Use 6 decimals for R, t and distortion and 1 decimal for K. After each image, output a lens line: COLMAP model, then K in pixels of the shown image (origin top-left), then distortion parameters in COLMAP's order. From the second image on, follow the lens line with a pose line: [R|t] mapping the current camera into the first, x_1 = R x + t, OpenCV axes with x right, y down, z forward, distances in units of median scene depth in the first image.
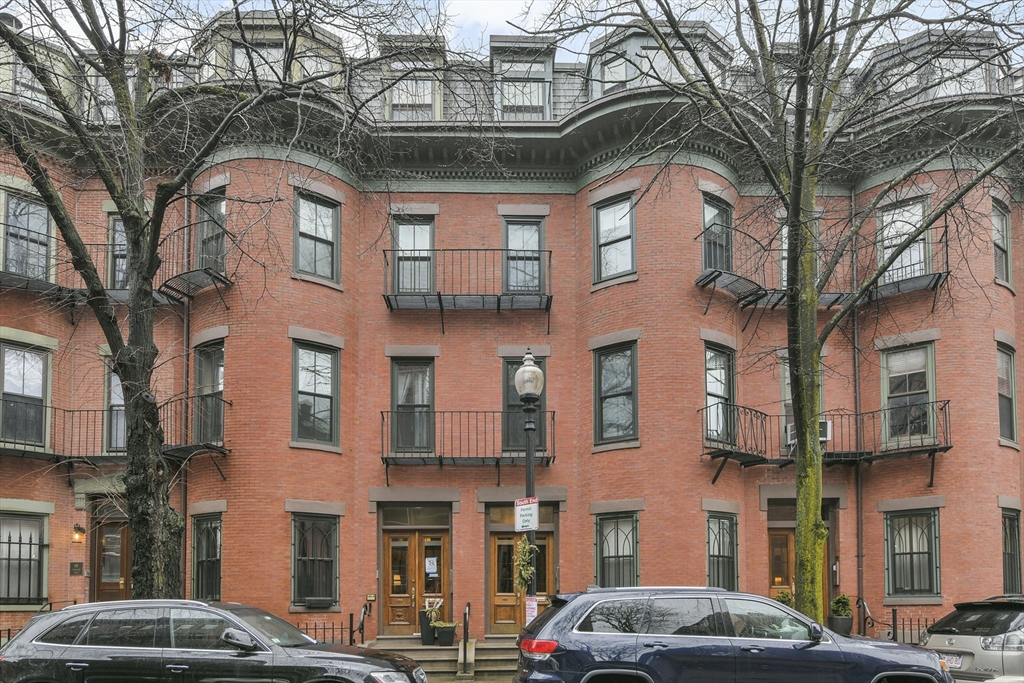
lens RADIAL K [[2082.6, 0, 511.9], [0, 2082.6, 341.8], [0, 0, 1]] dist [-0.029415, 0.000000]
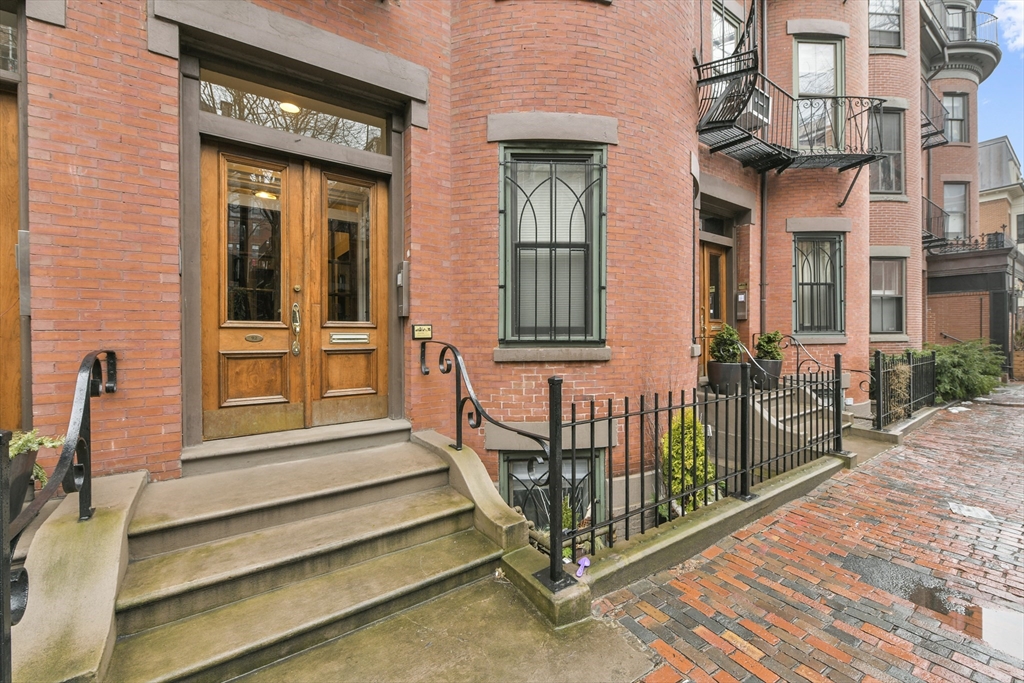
lens RADIAL K [[415.2, 0, 505.8], [0, 415.2, 338.2], [0, 0, 1]] dist [-0.001233, 0.000555]
pose [[0.816141, -0.003218, 0.577844, -0.009341], [-0.075581, 0.990799, 0.112268, 0.113444], [-0.572889, -0.135301, 0.808389, 0.925705]]
